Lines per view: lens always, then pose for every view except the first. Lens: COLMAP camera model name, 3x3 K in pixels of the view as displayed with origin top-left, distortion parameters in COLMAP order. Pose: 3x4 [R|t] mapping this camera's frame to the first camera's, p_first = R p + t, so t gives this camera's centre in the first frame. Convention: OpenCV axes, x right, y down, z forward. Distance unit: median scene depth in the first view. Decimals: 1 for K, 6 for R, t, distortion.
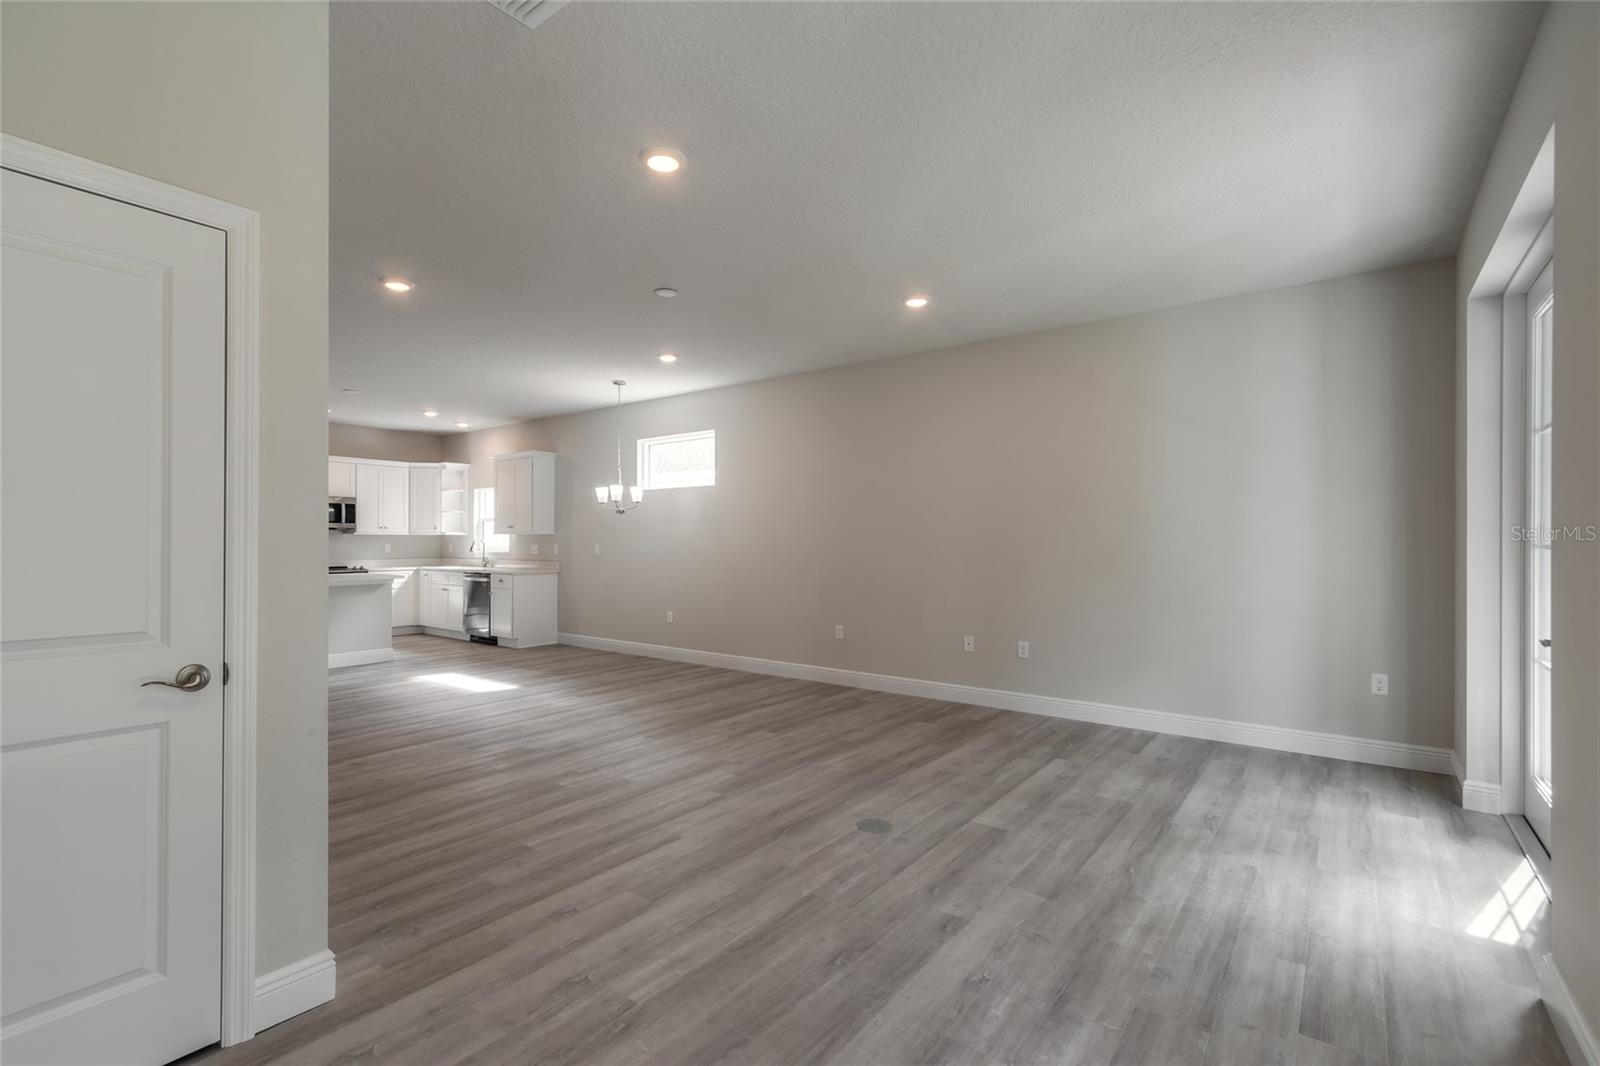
lens RADIAL K [[723.2, 0, 775.4], [0, 723.2, 539.4], [0, 0, 1]] dist [0.011610, -0.004503]
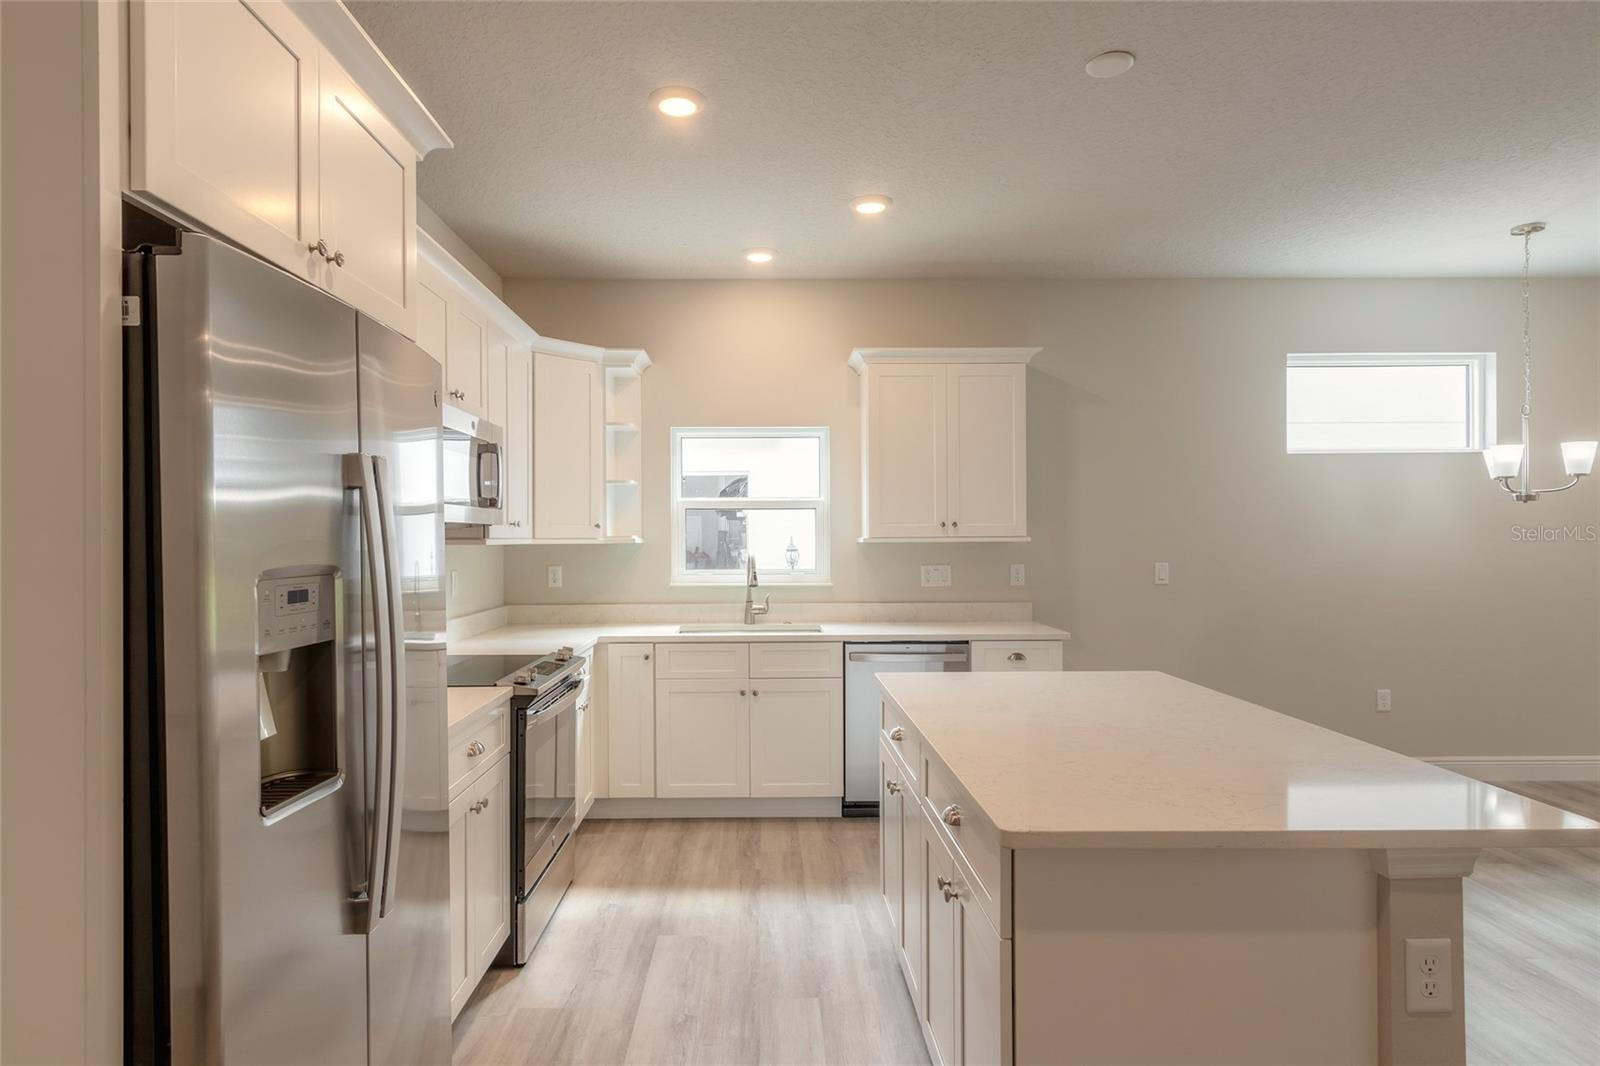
lens RADIAL K [[873.7, 0, 775.0], [0, 873.7, 537.2], [0, 0, 1]] dist [0.014403, 0.000369]
pose [[0.773953, -0.004292, 0.633229, -1.635694], [0.003848, 0.999990, 0.002076, -0.023938], [-0.633232, 0.000830, 0.773962, 1.446467]]
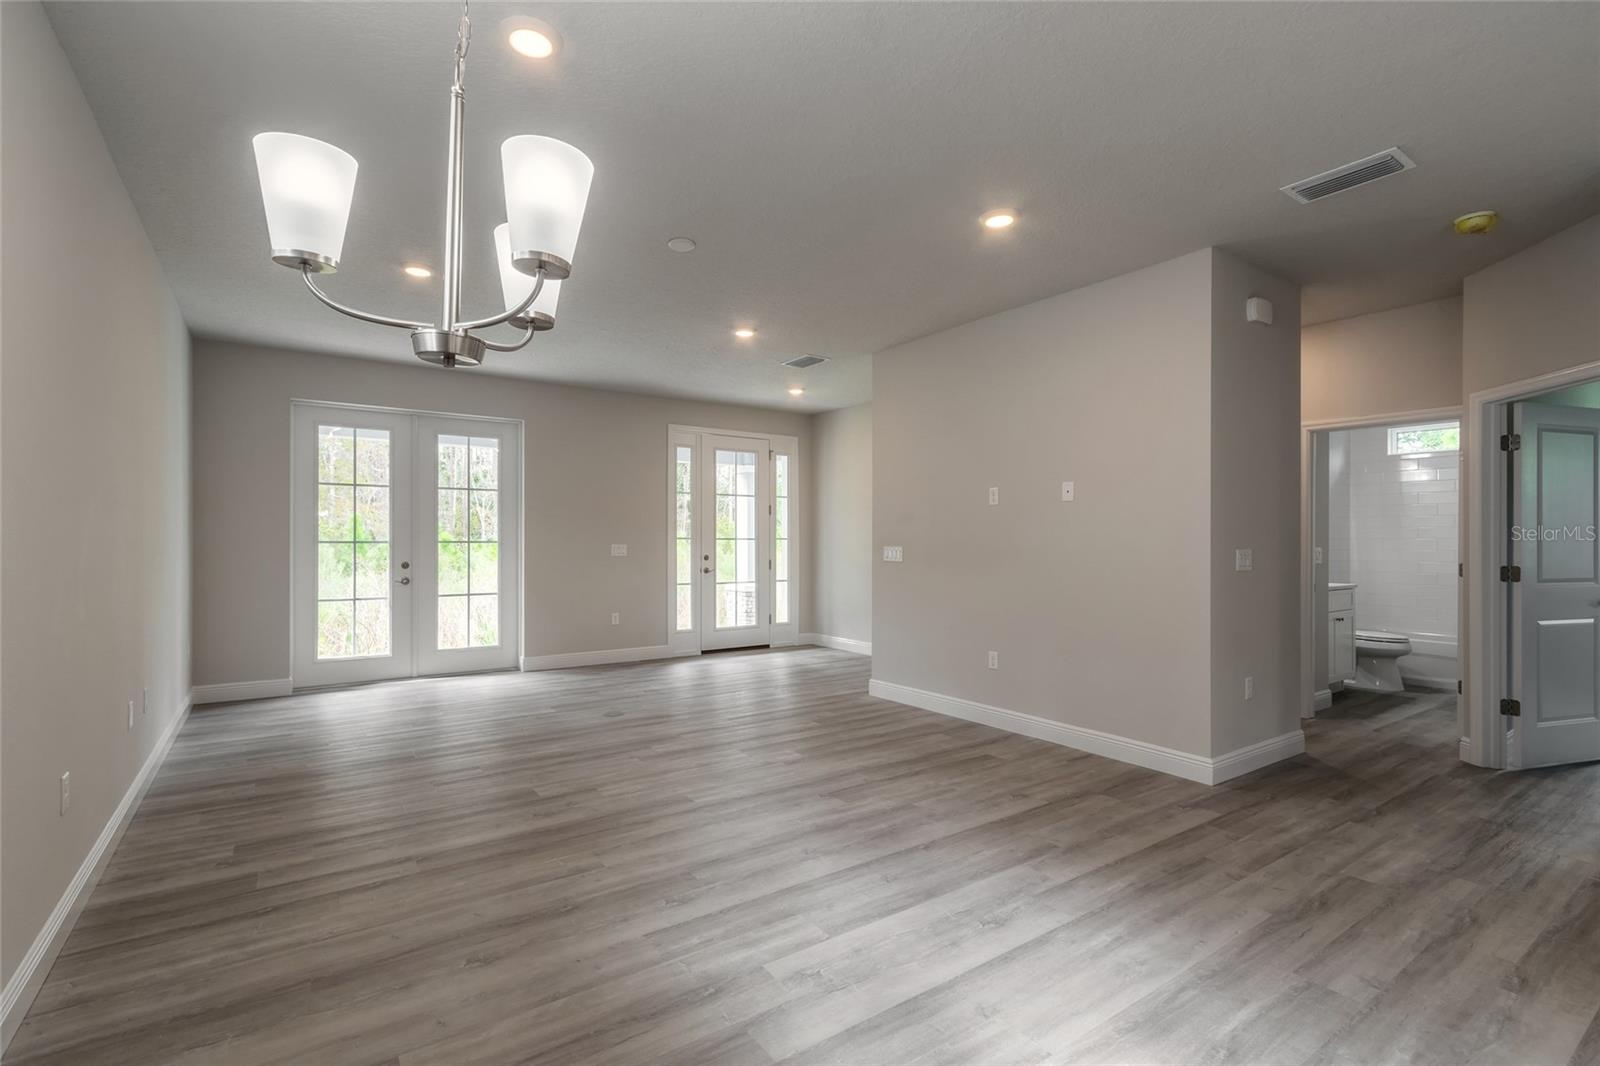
lens RADIAL K [[723.2, 0, 775.4], [0, 723.2, 539.4], [0, 0, 1]] dist [0.011610, -0.004503]
pose [[-0.952918, -0.003037, 0.303214, -0.544984], [-0.004354, 0.999984, -0.003668, 0.004112], [-0.303198, -0.004816, -0.952915, 1.888920]]
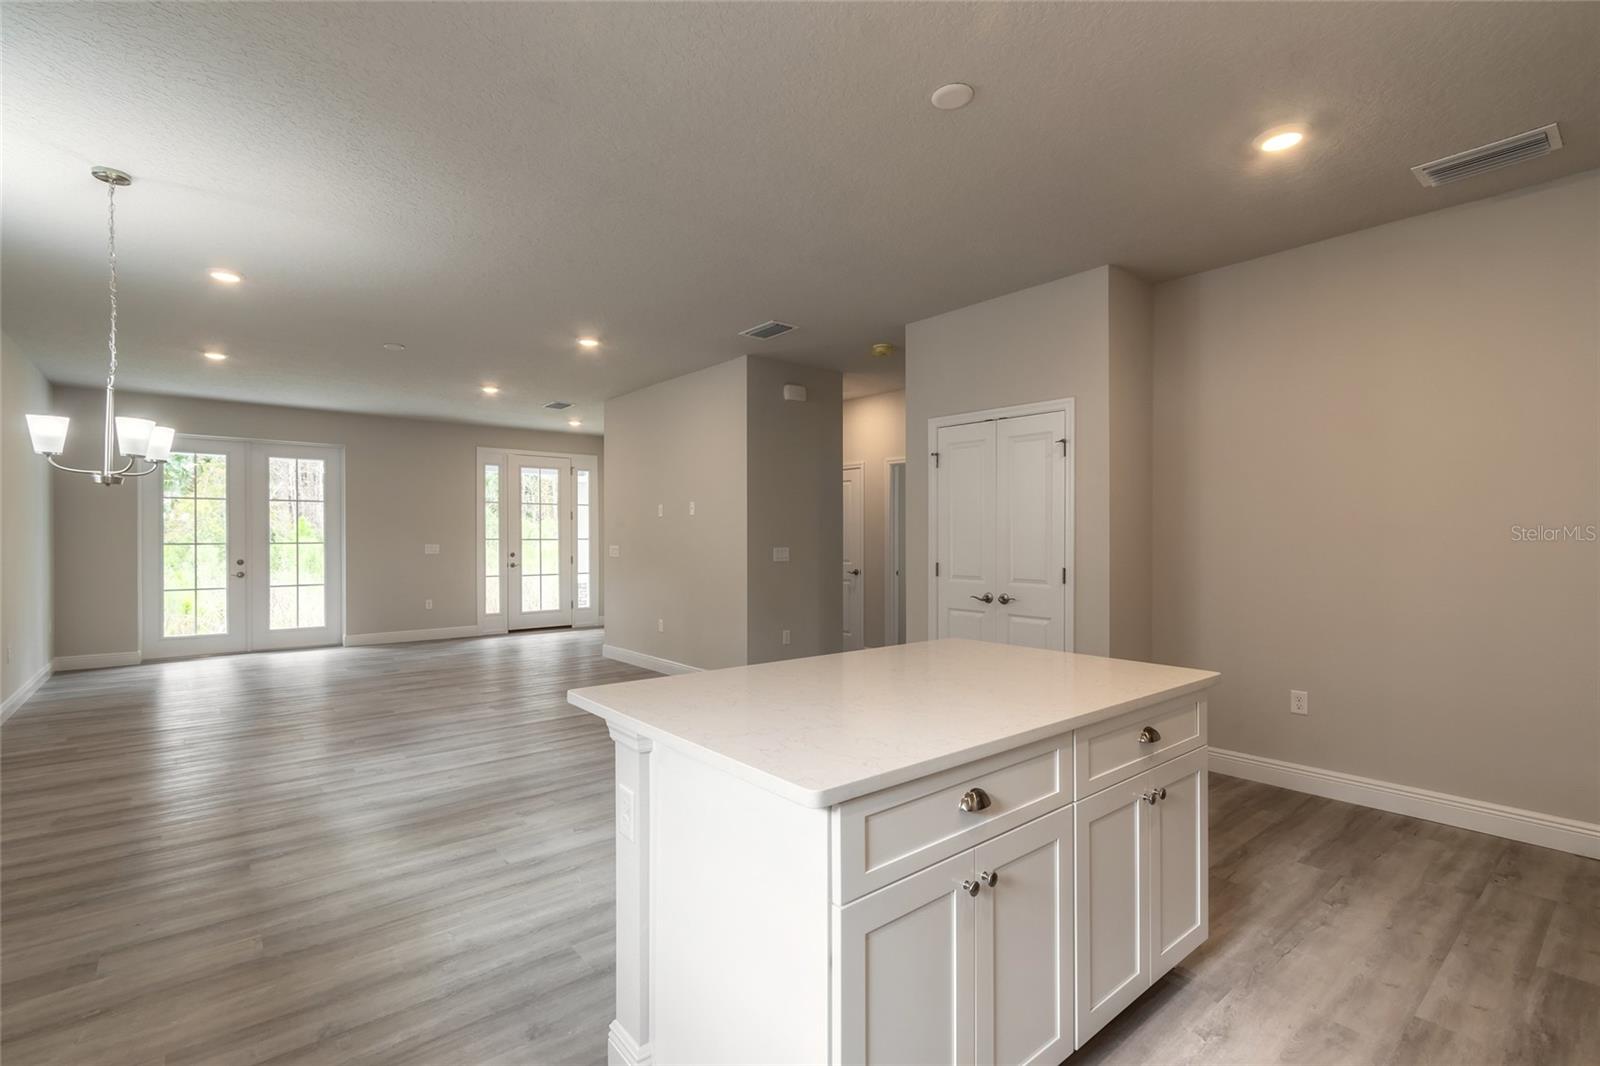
lens RADIAL K [[723.2, 0, 775.4], [0, 723.2, 539.4], [0, 0, 1]] dist [0.011610, -0.004503]
pose [[-0.974843, -0.000881, 0.222889, -1.157253], [-0.000675, 0.999999, 0.000998, -0.006828], [-0.222890, 0.000823, -0.974843, 2.232513]]
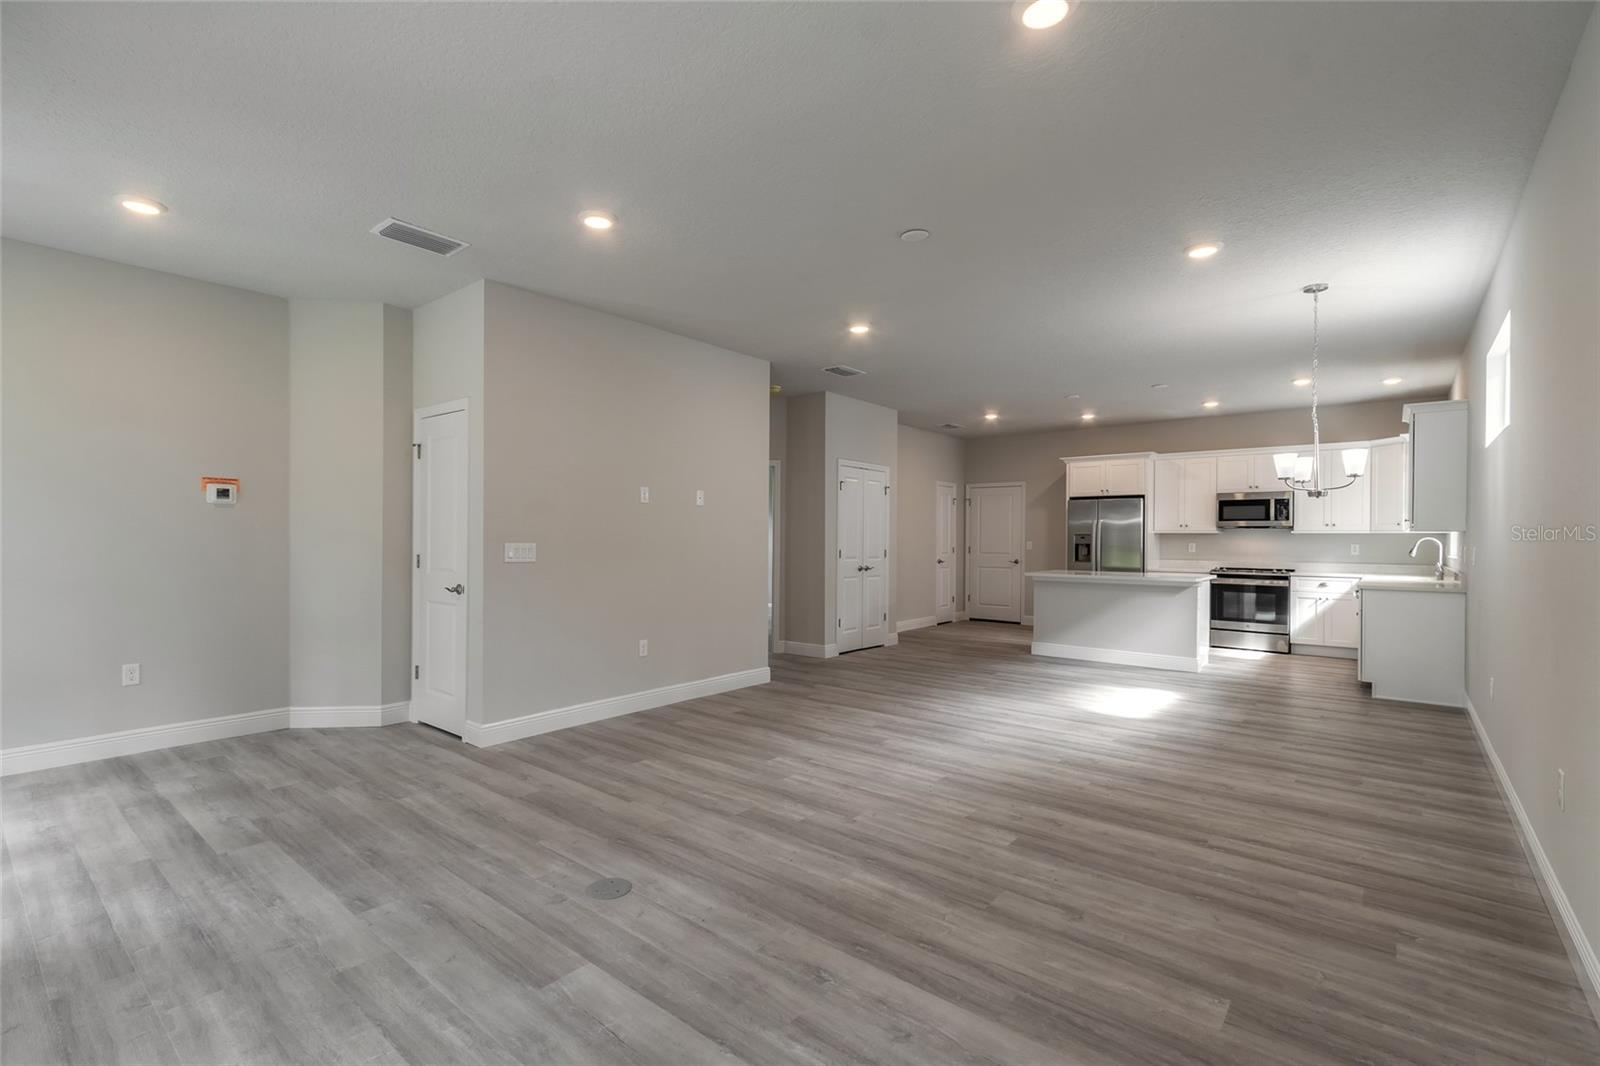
lens RADIAL K [[723.2, 0, 775.4], [0, 723.2, 539.4], [0, 0, 1]] dist [0.011610, -0.004503]
pose [[-0.037586, 0.001208, -0.999293, 0.722941], [-0.002996, 0.999995, 0.001322, 0.003307], [0.999289, 0.003044, -0.037583, 0.935957]]
